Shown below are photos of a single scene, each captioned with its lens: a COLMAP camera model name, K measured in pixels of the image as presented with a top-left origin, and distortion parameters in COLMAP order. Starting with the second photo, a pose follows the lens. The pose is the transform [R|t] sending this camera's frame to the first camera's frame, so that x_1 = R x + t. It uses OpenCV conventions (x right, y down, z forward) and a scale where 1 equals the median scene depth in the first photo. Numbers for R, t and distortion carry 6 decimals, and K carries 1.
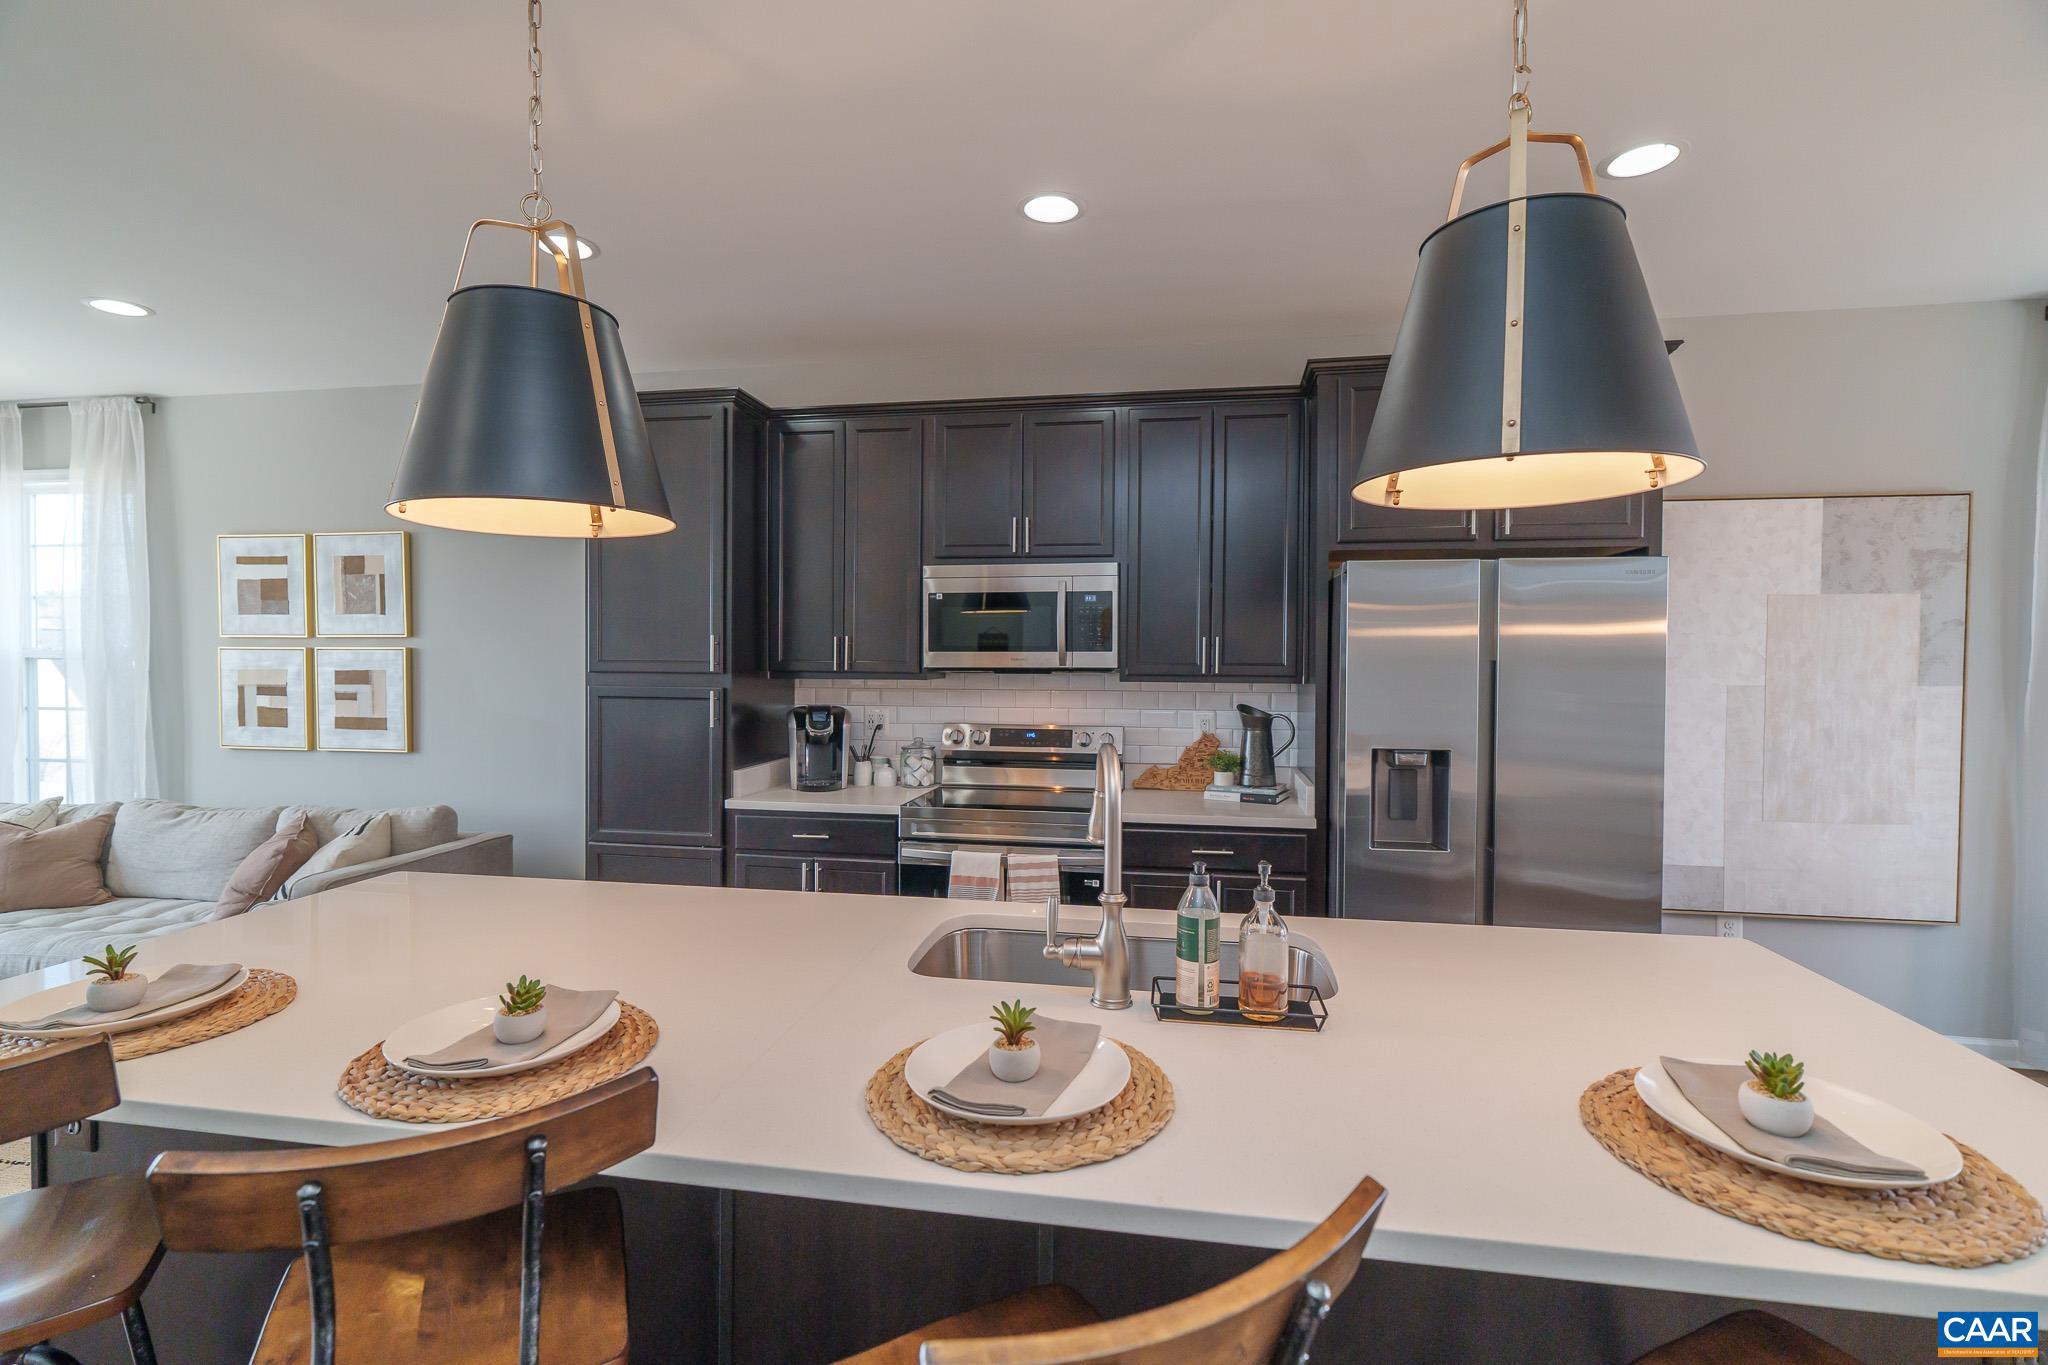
lens RADIAL K [[927.4, 0, 1021.8], [0, 927.4, 675.2], [0, 0, 1]] dist [-0.004653, 0.001060]
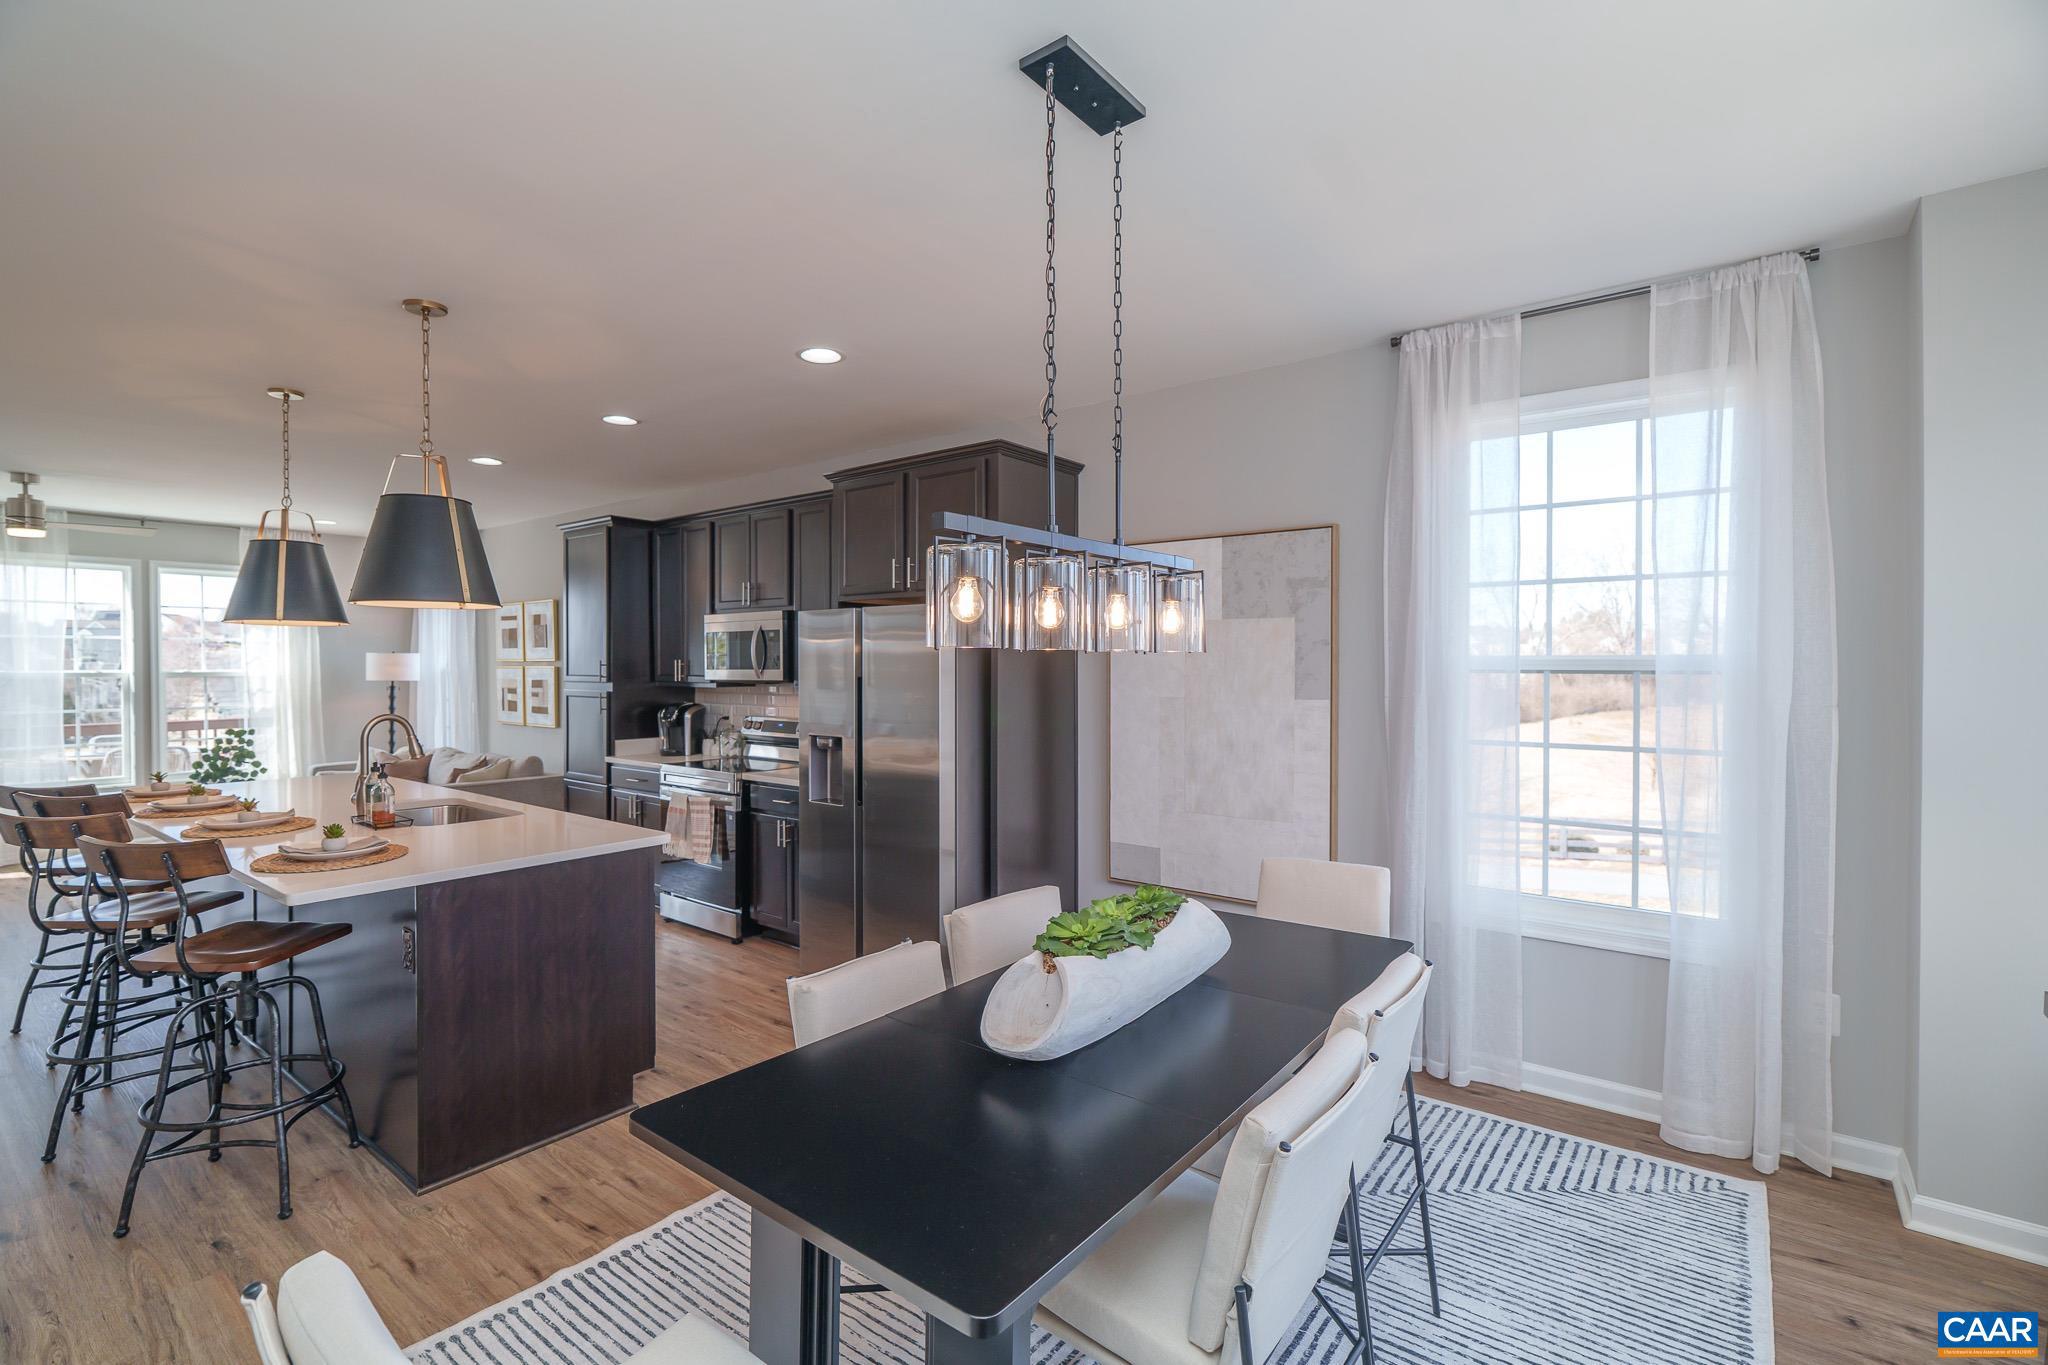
lens RADIAL K [[927.4, 0, 1021.8], [0, 927.4, 675.2], [0, 0, 1]] dist [-0.004653, 0.001060]
pose [[0.882983, 0.000868, -0.469405, 1.058471], [-0.004890, 0.999961, -0.007351, -0.006720], [0.469380, 0.008786, 0.882952, -0.134515]]
